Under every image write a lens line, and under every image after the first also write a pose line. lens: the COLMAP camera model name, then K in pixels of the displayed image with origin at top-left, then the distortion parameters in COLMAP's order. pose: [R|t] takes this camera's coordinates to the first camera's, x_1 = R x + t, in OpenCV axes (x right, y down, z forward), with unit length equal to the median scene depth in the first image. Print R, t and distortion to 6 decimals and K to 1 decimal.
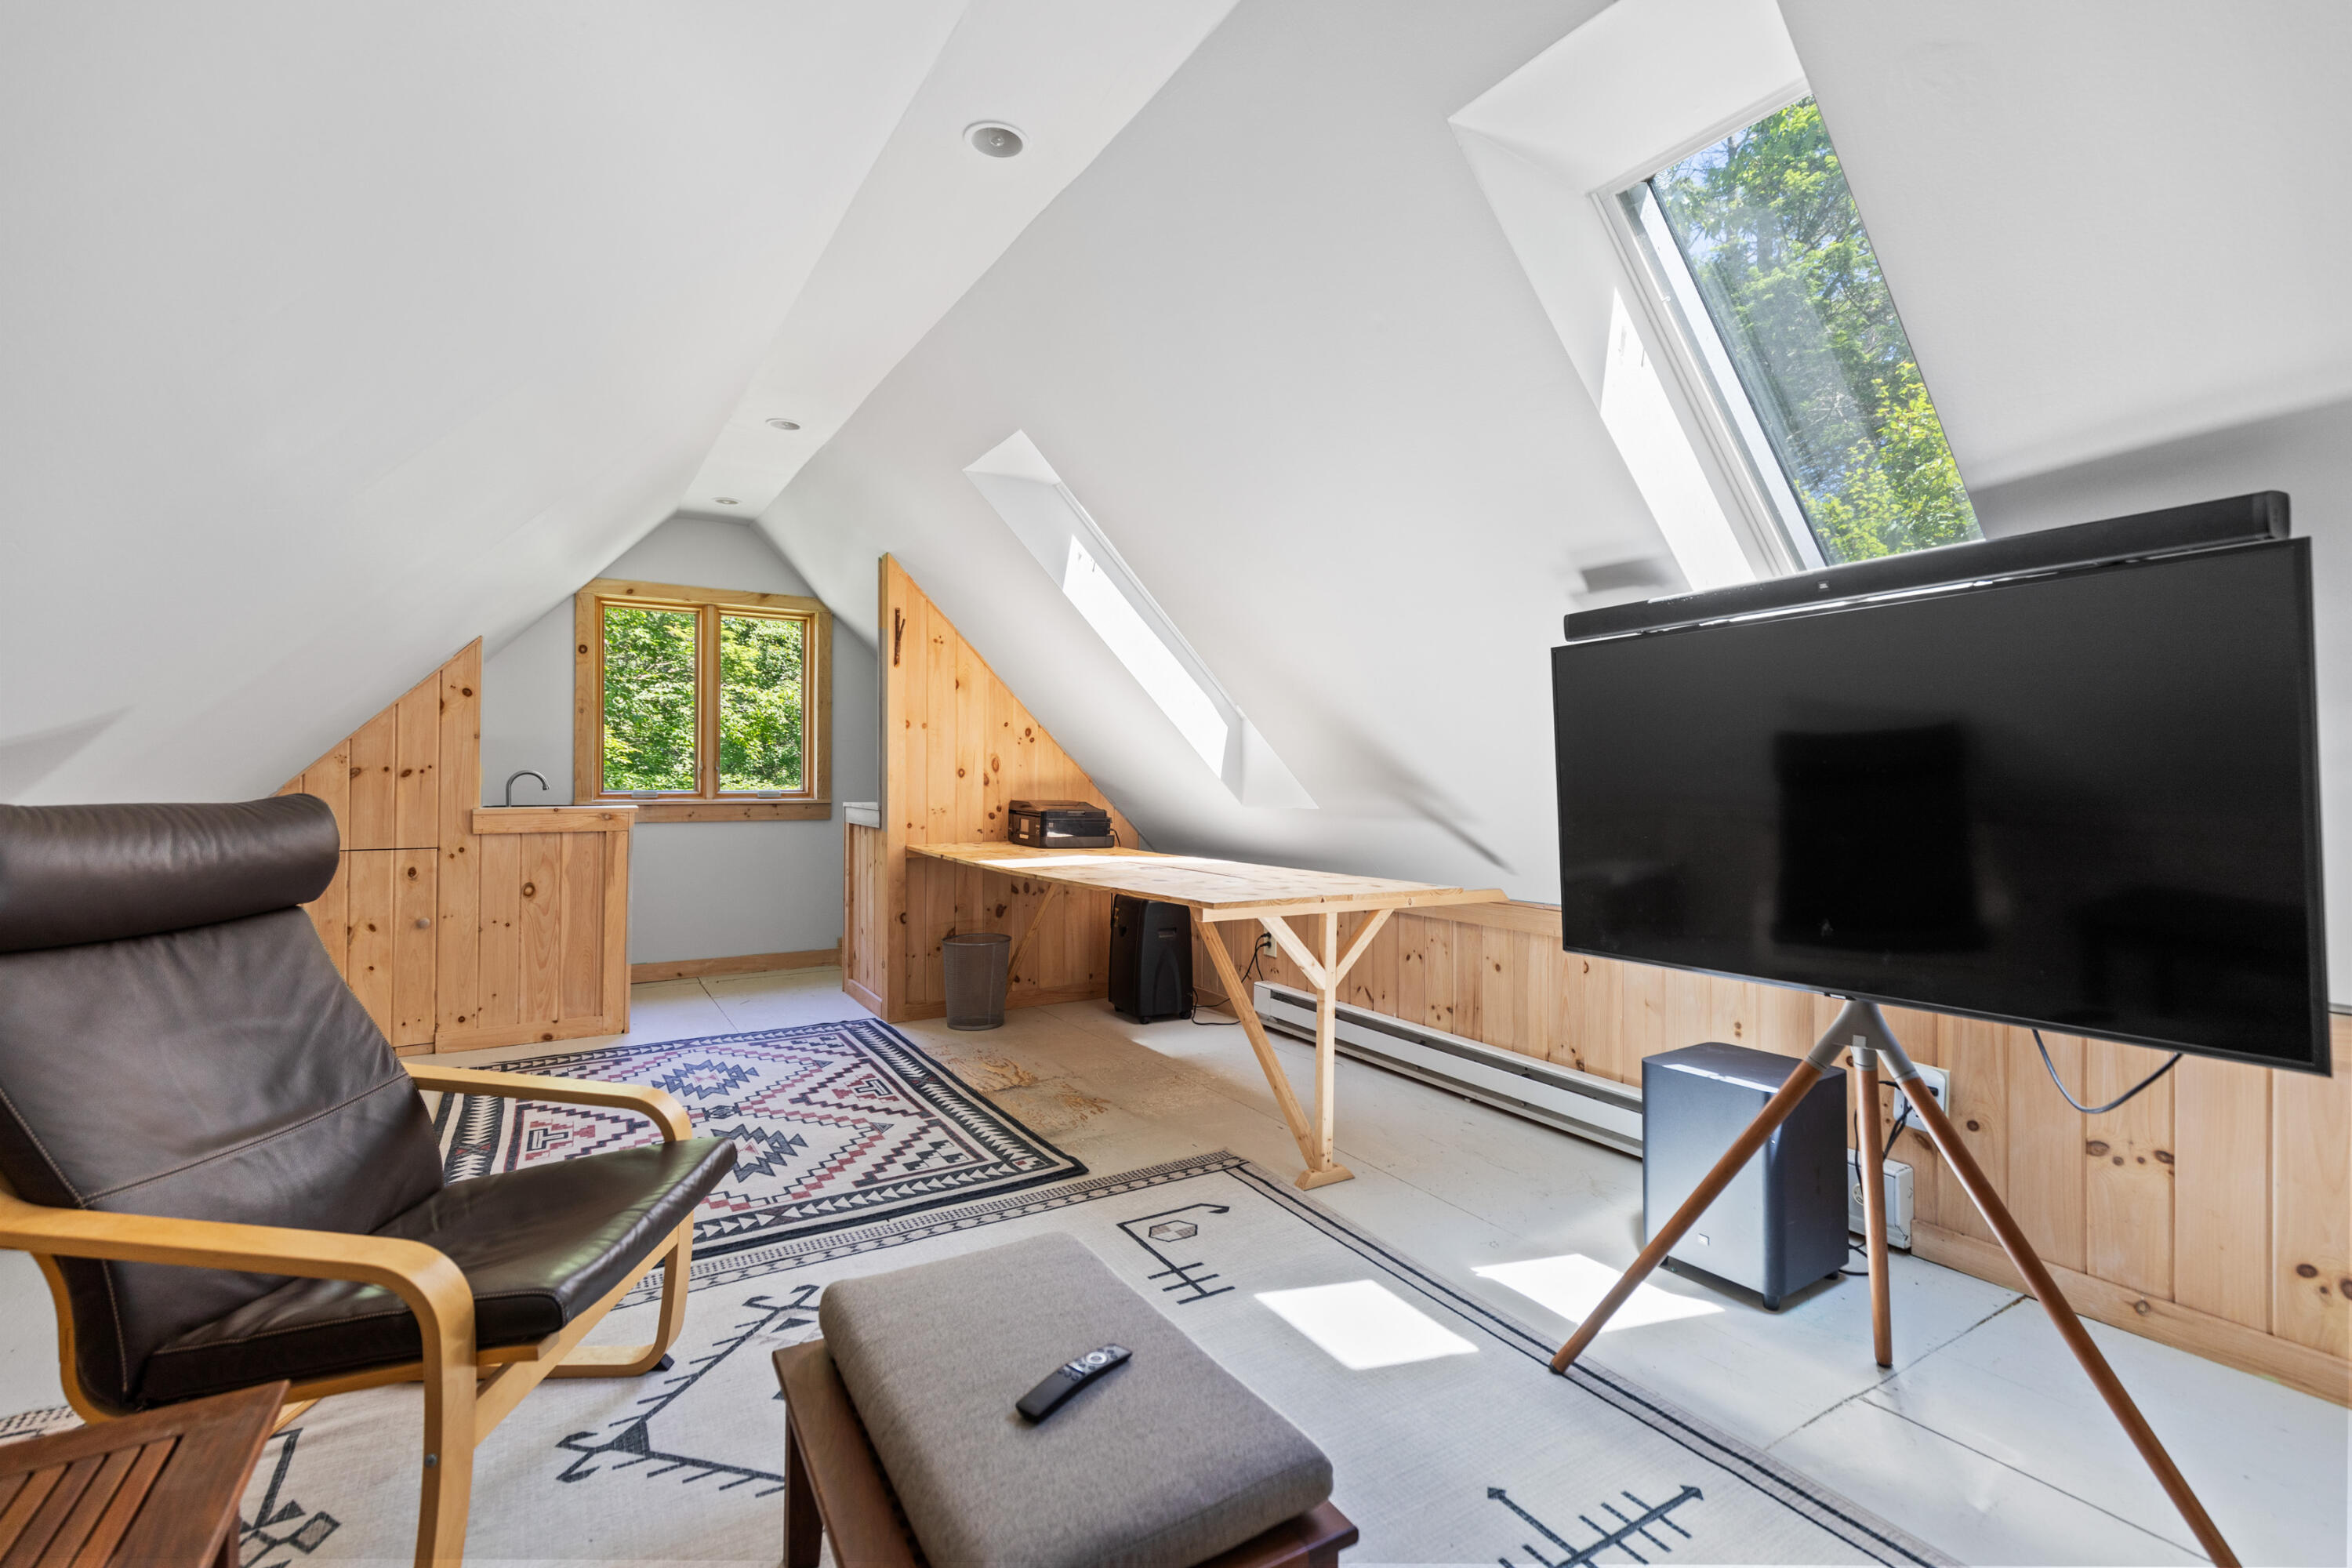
lens RADIAL K [[1056.8, 0, 1188.0], [0, 1056.8, 767.7], [0, 0, 1]] dist [0.003445, 0.000126]
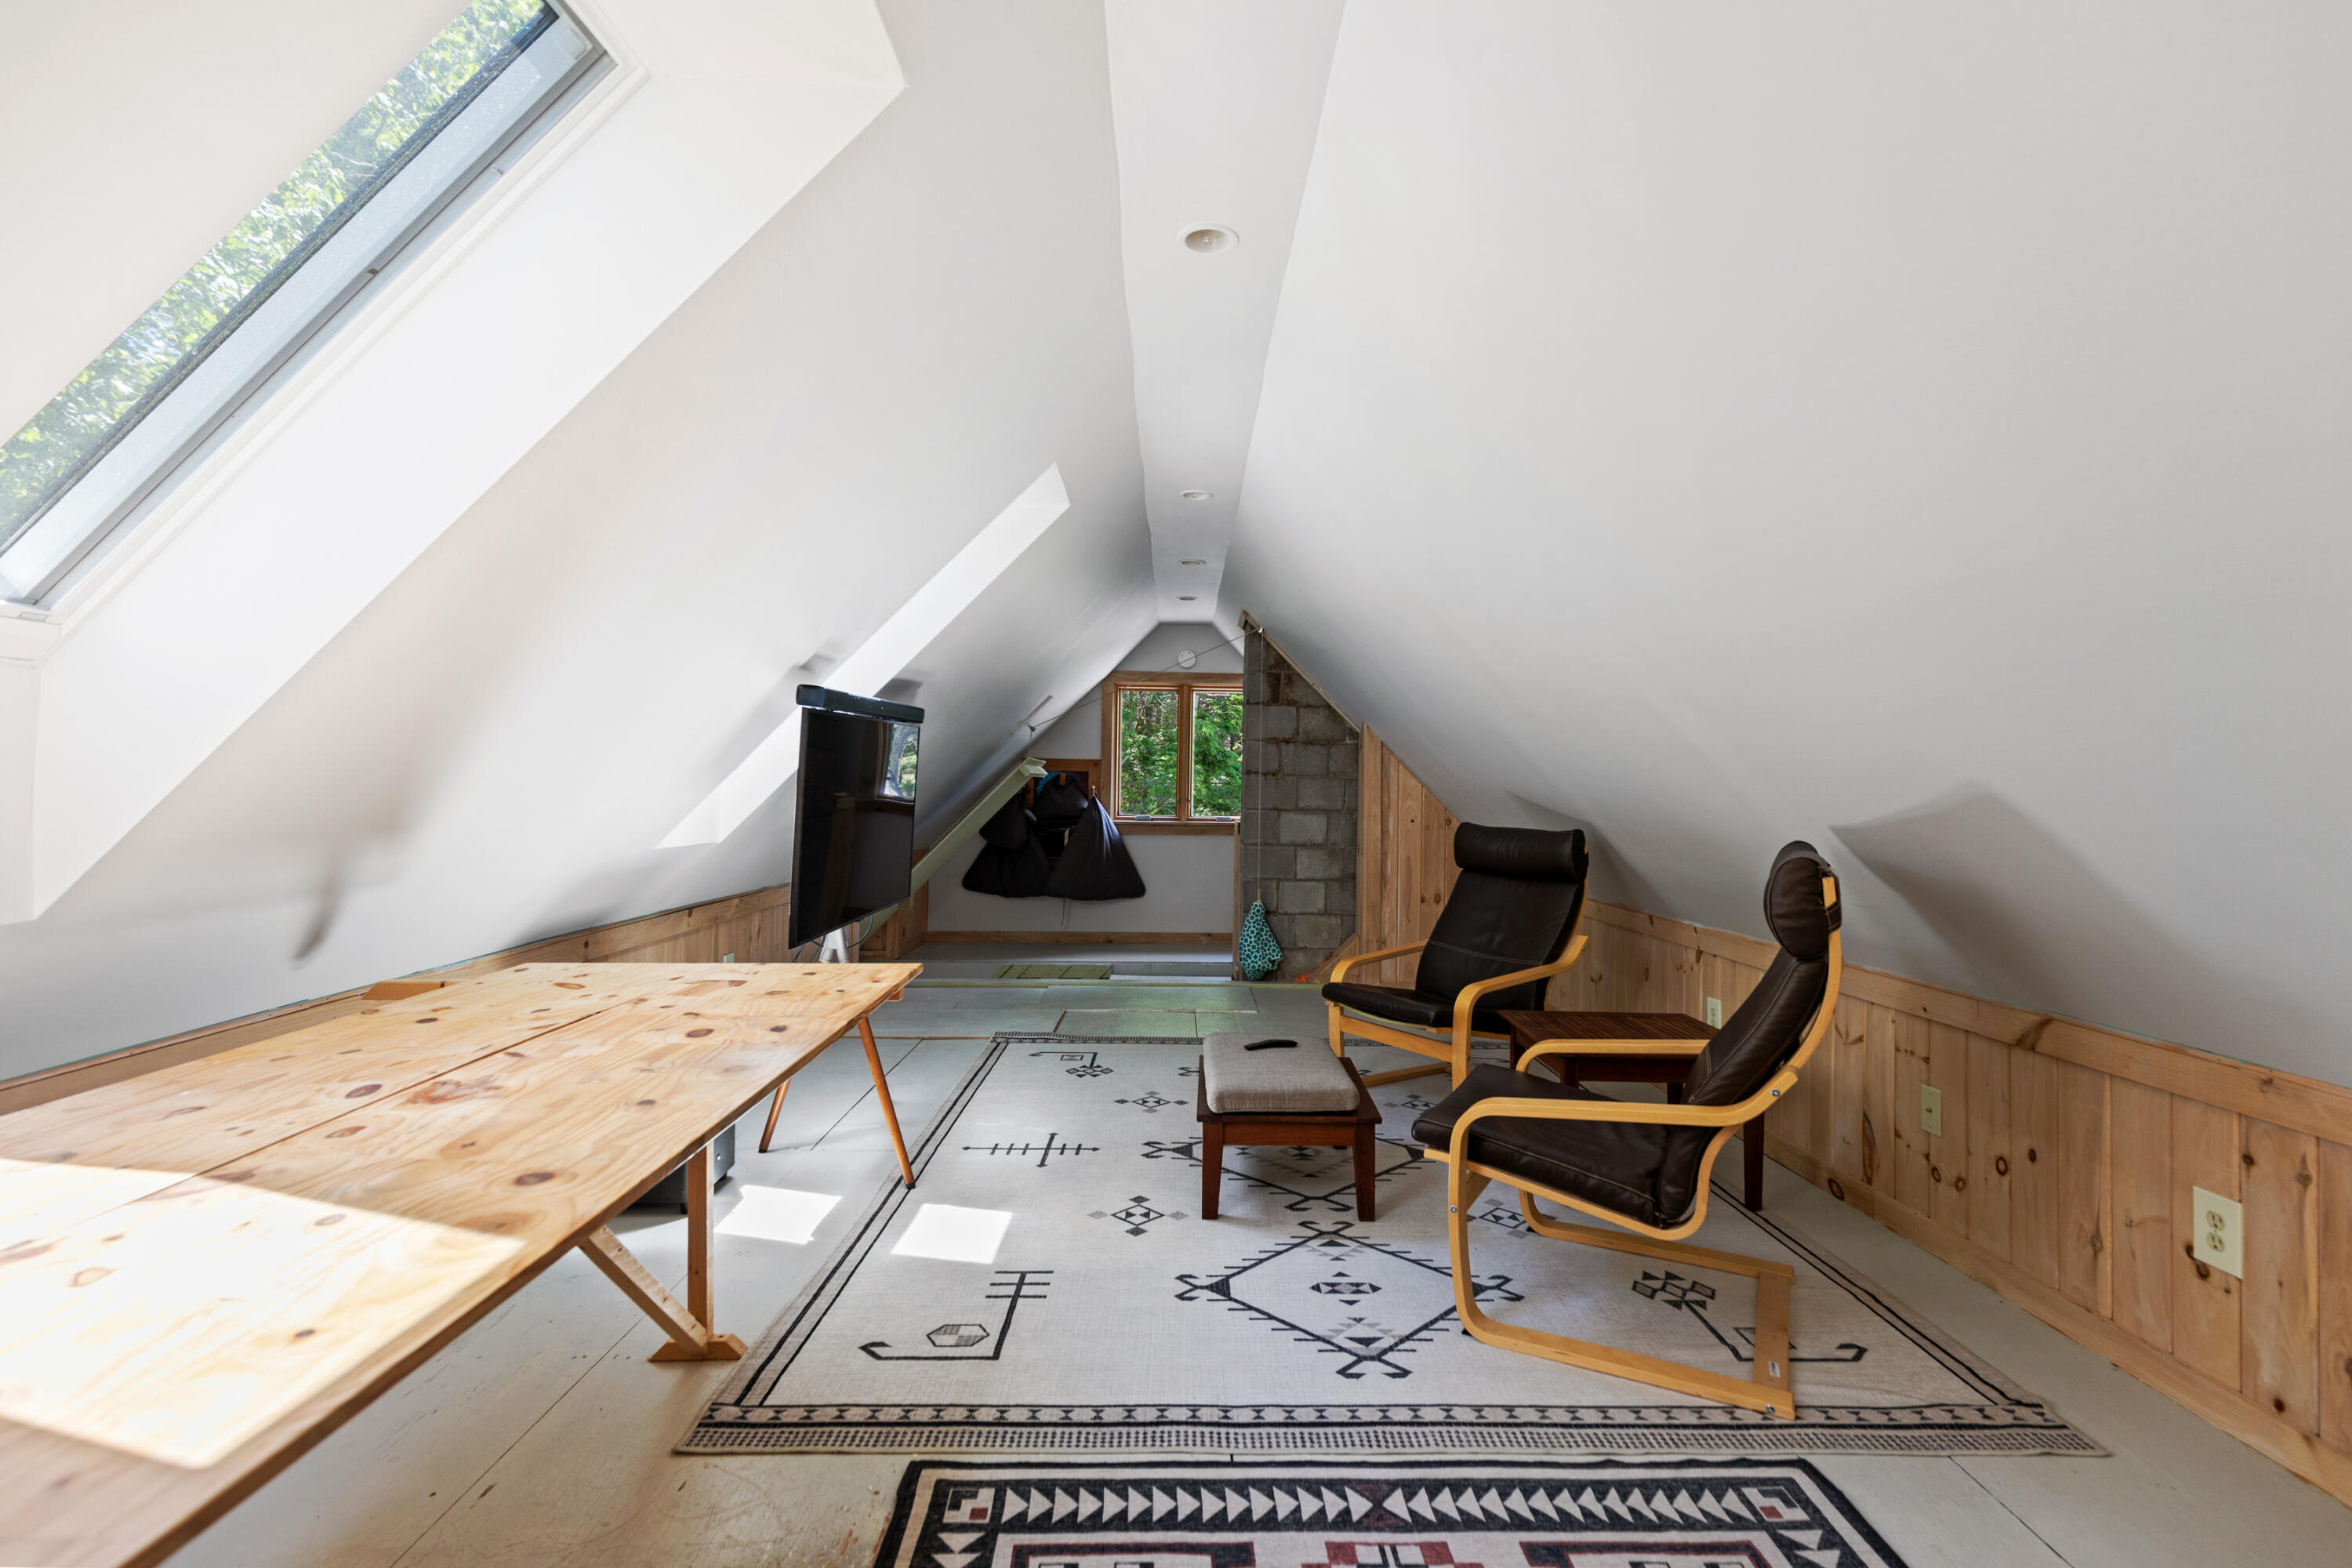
lens RADIAL K [[1056.8, 0, 1188.0], [0, 1056.8, 767.7], [0, 0, 1]] dist [0.003445, 0.000126]
pose [[-0.854375, -0.004884, 0.519635, -0.625217], [-0.017316, 0.999668, -0.019076, -0.026108], [-0.519369, -0.025296, -0.854176, 1.632737]]
